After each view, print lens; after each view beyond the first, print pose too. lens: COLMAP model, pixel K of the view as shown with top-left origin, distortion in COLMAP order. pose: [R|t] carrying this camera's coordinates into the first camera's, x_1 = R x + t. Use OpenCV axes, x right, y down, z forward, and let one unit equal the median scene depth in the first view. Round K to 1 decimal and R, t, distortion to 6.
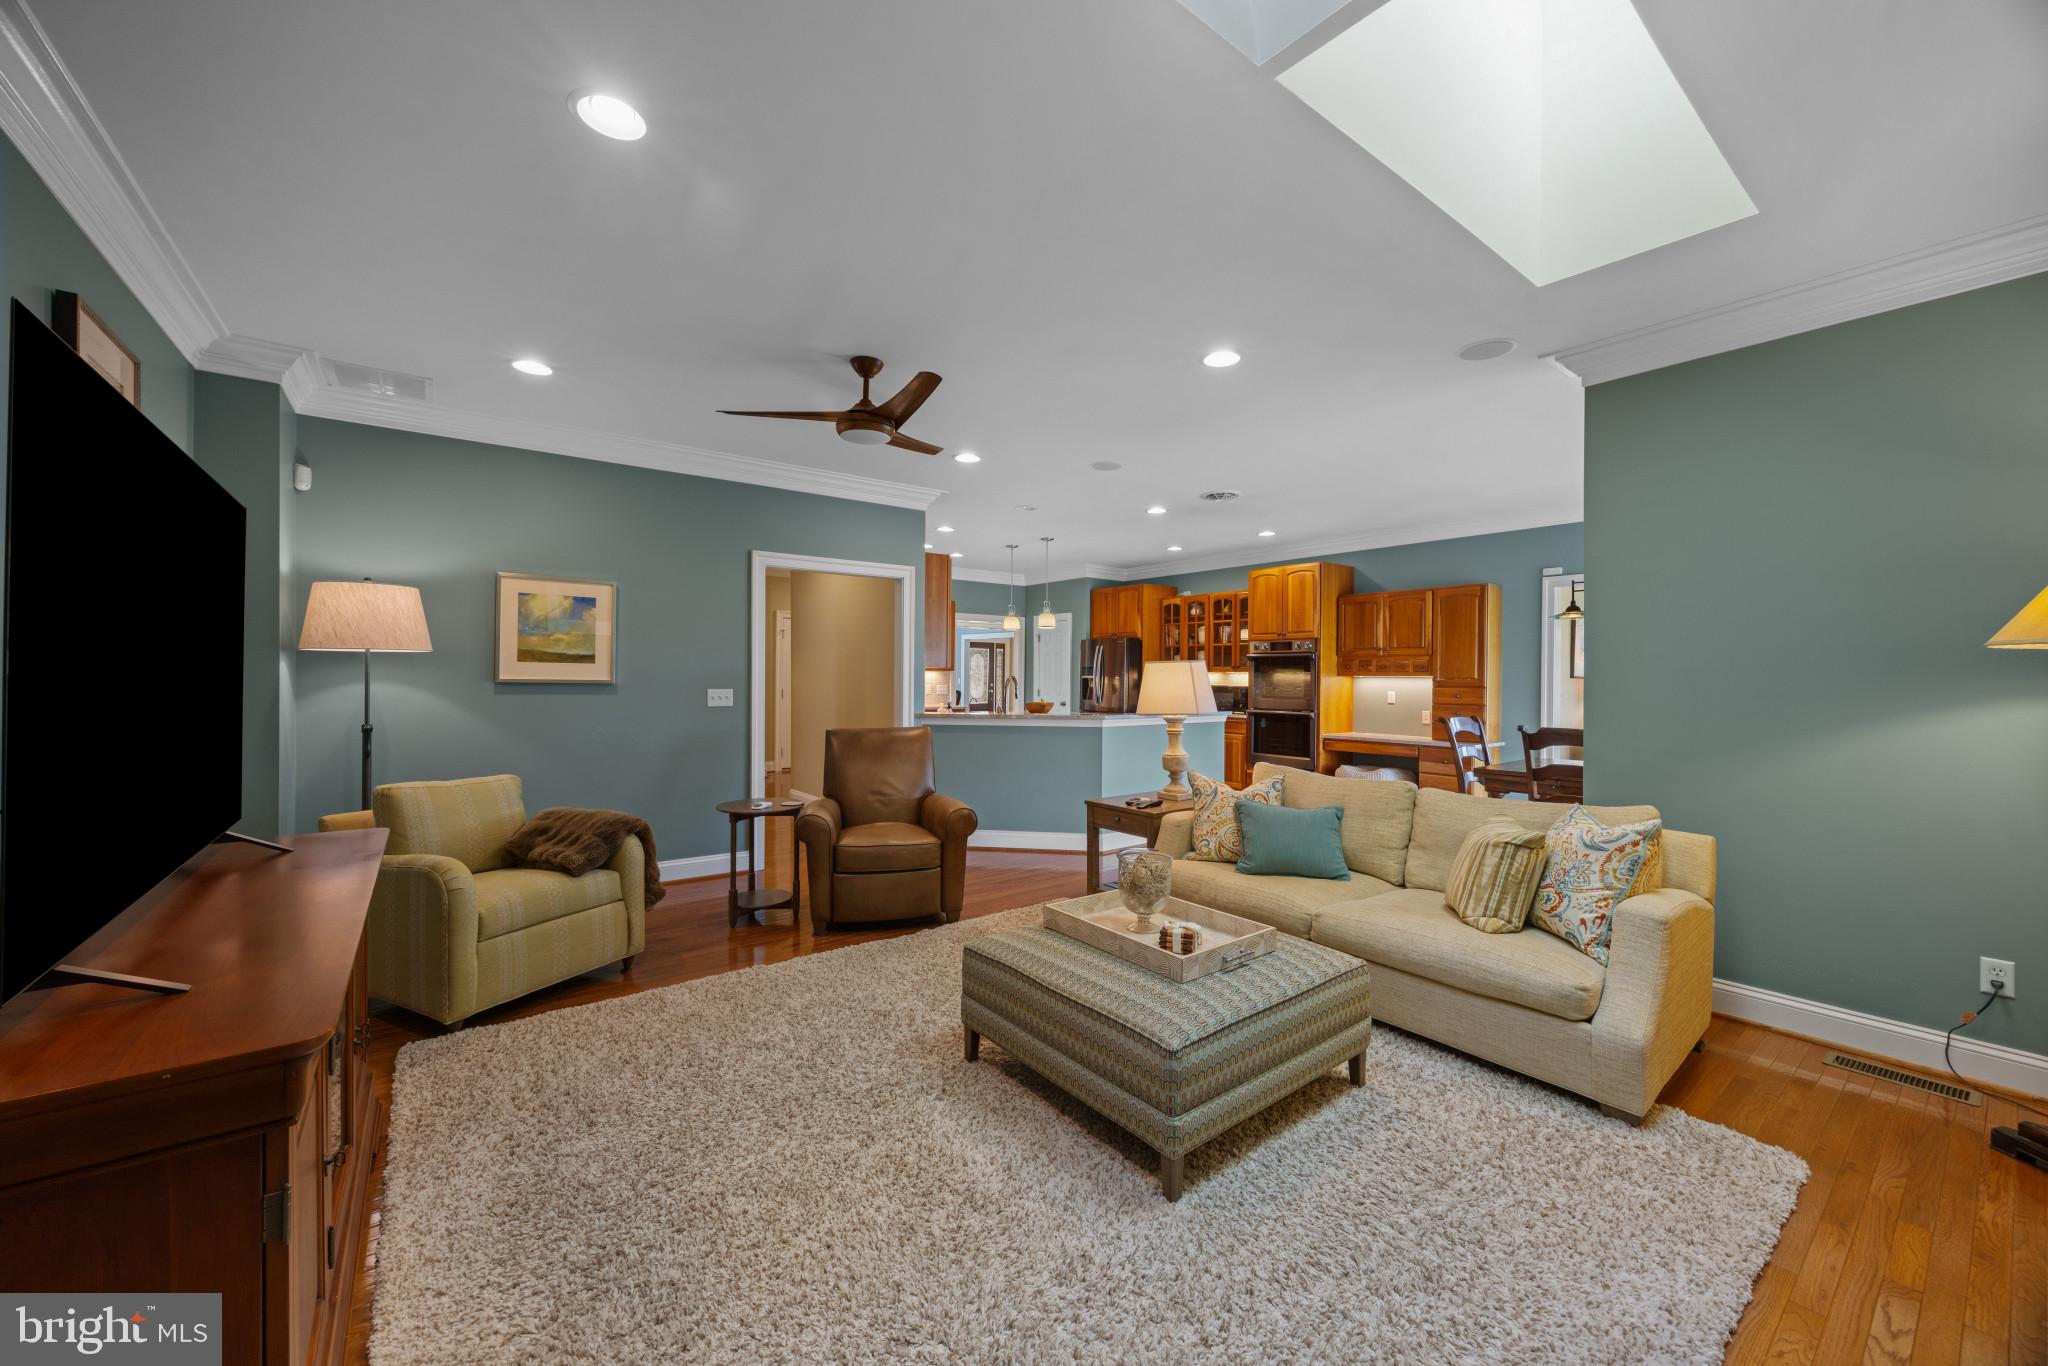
lens RADIAL K [[772.5, 0, 1025.0], [0, 772.5, 676.0], [0, 0, 1]] dist [0.000600, 0.000031]
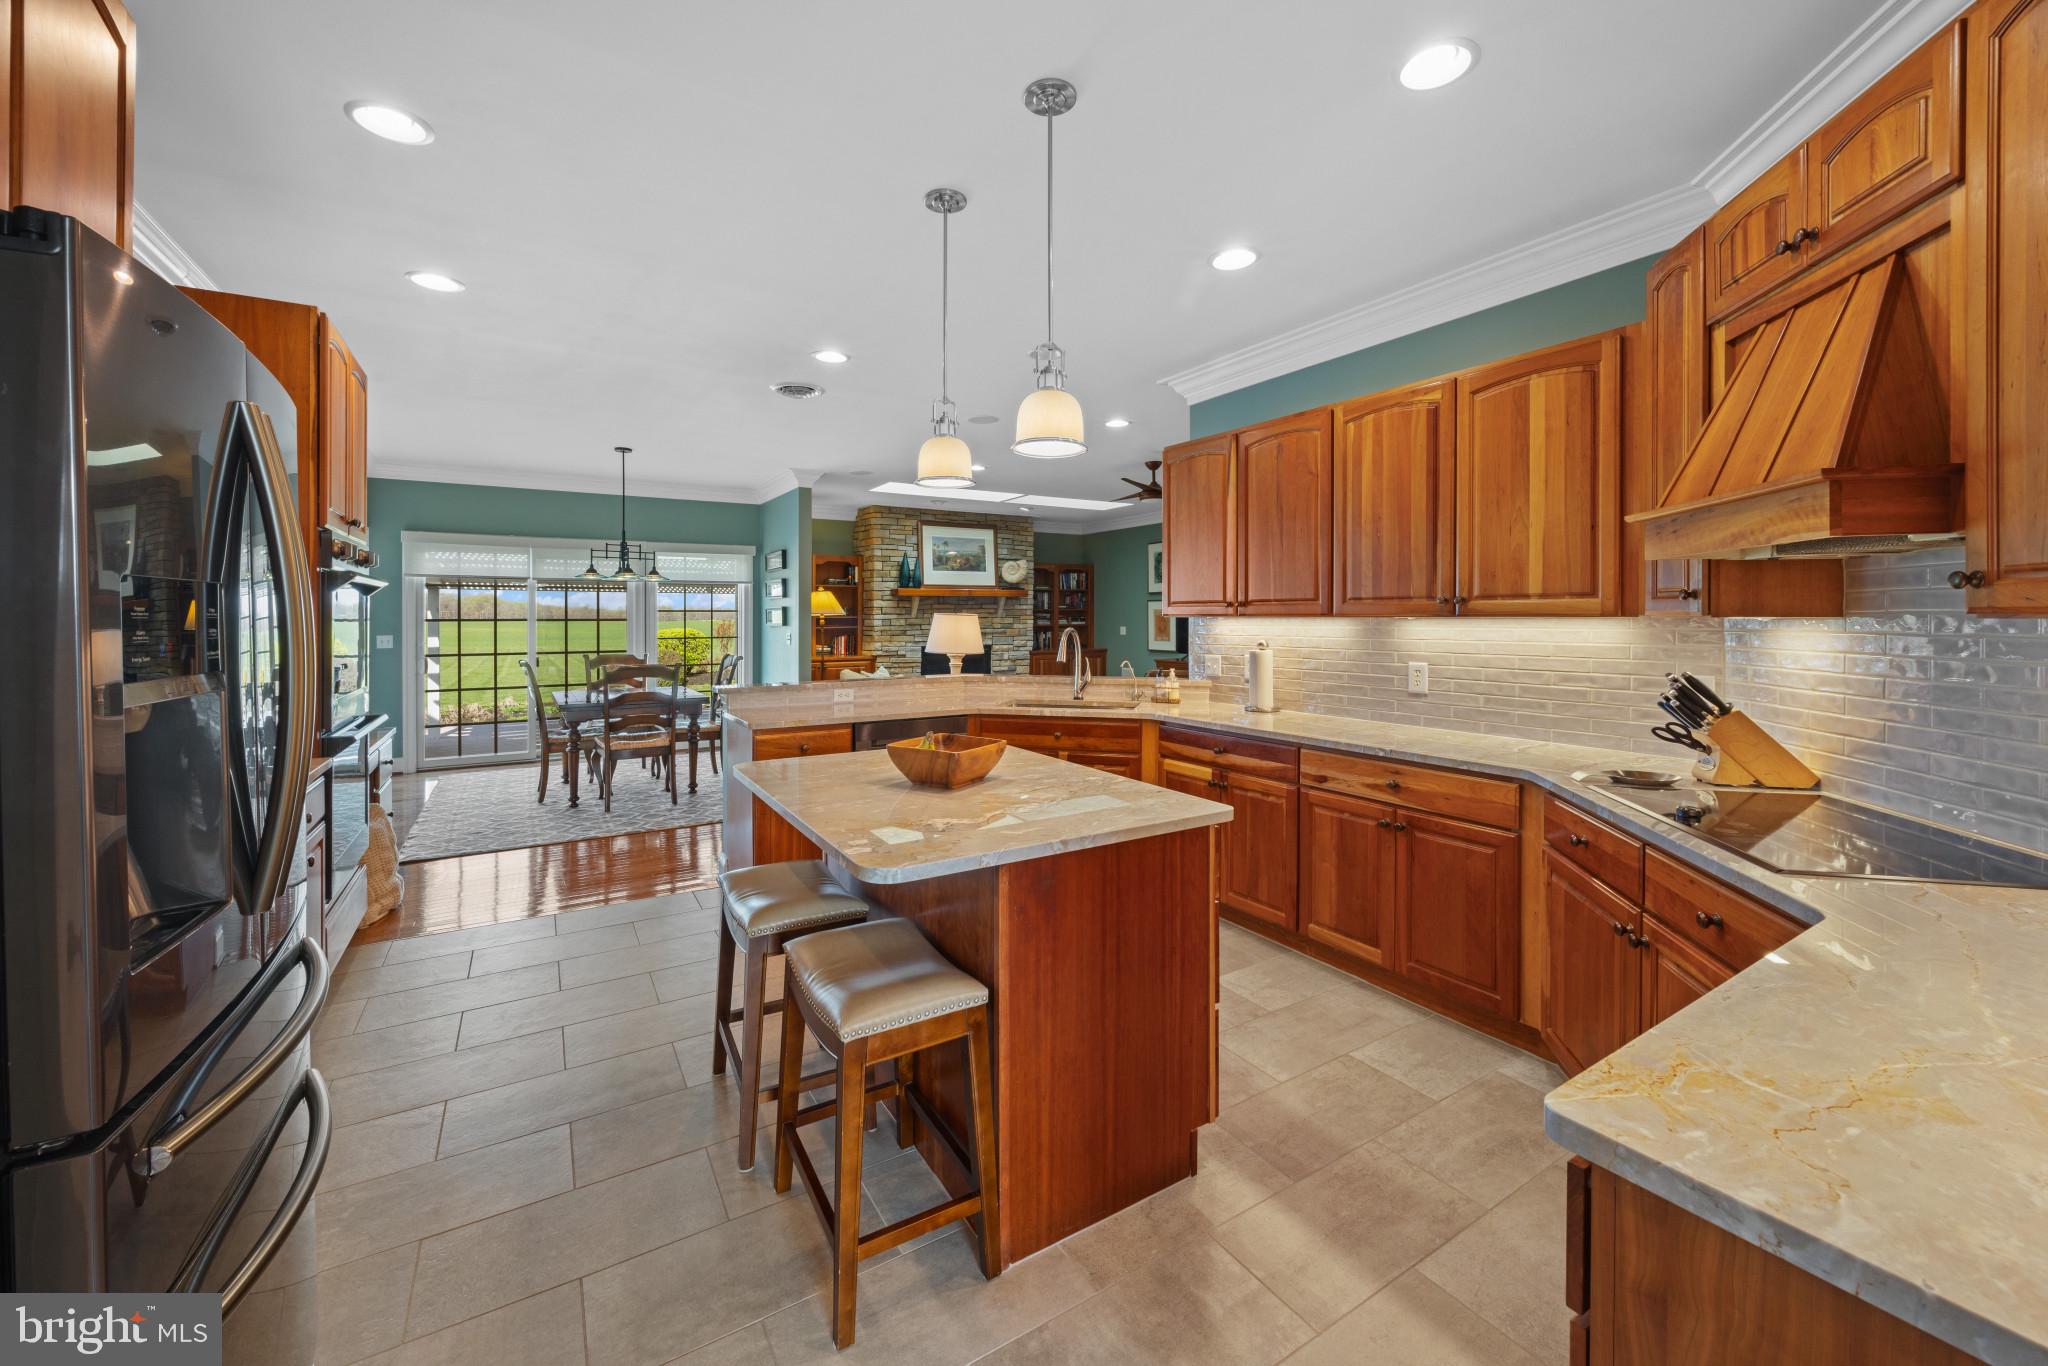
lens RADIAL K [[798.2, 0, 1018.7], [0, 798.2, 622.6], [0, 0, 1]] dist [0.000089, 0.000163]
pose [[-0.994918, -0.003471, 0.100632, -0.034121], [-0.002689, 0.999965, 0.007900, -0.009748], [-0.100656, 0.007589, -0.994892, 1.471988]]
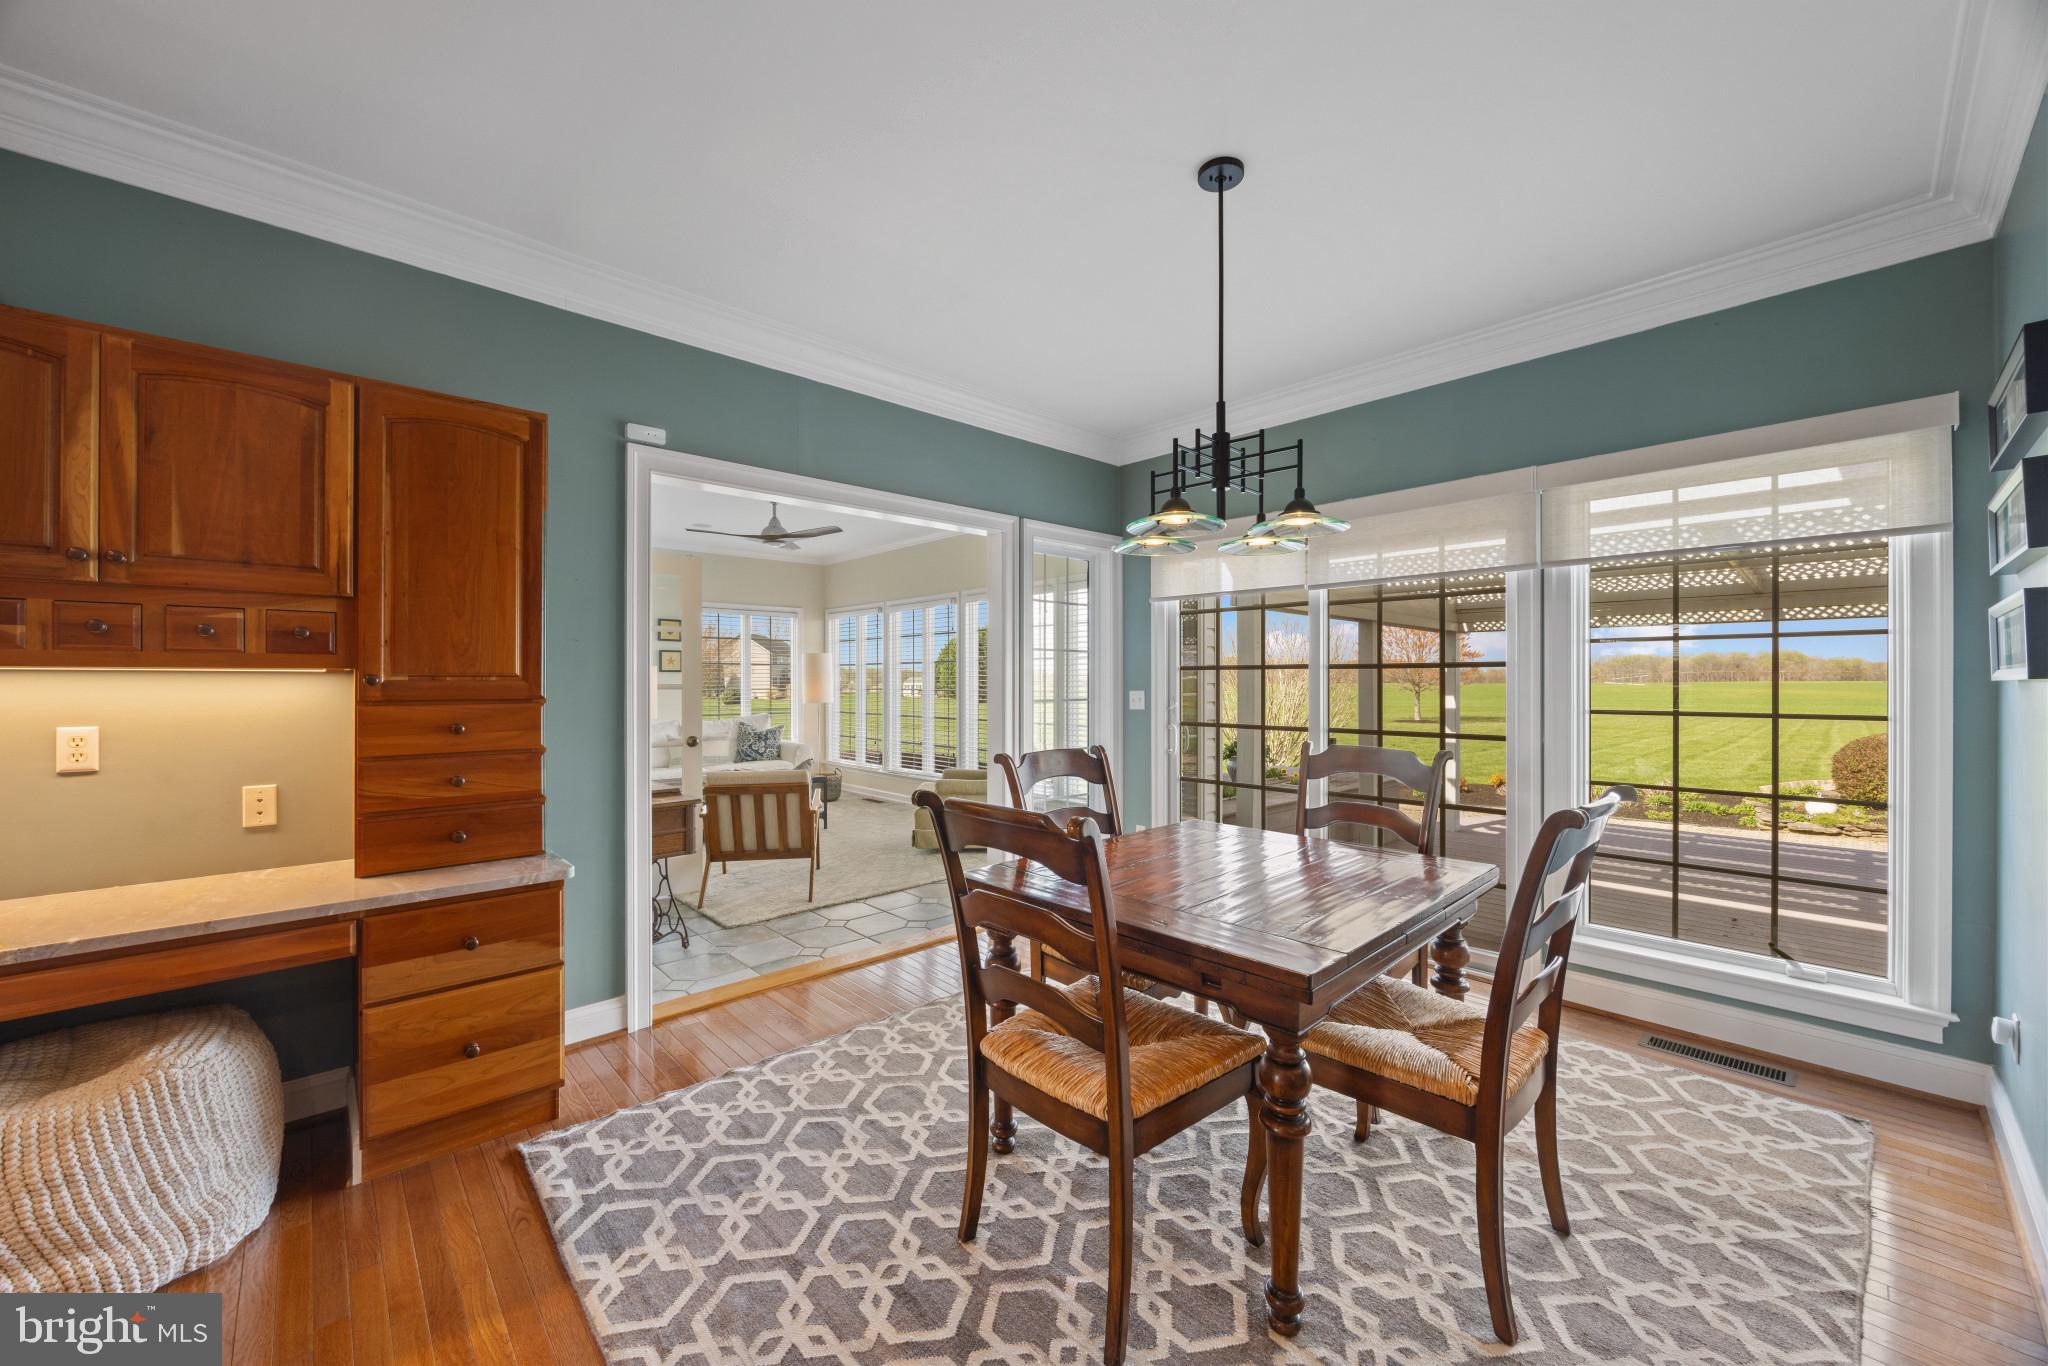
lens RADIAL K [[778.0, 0, 1014.5], [0, 778.0, 682.4], [0, 0, 1]] dist [0.000635, 0.000072]
pose [[-0.091094, -0.007984, 0.995810, 0.193836], [0.000210, 0.999968, 0.008037, 0.003210], [-0.995842, 0.000941, -0.091089, 0.744475]]
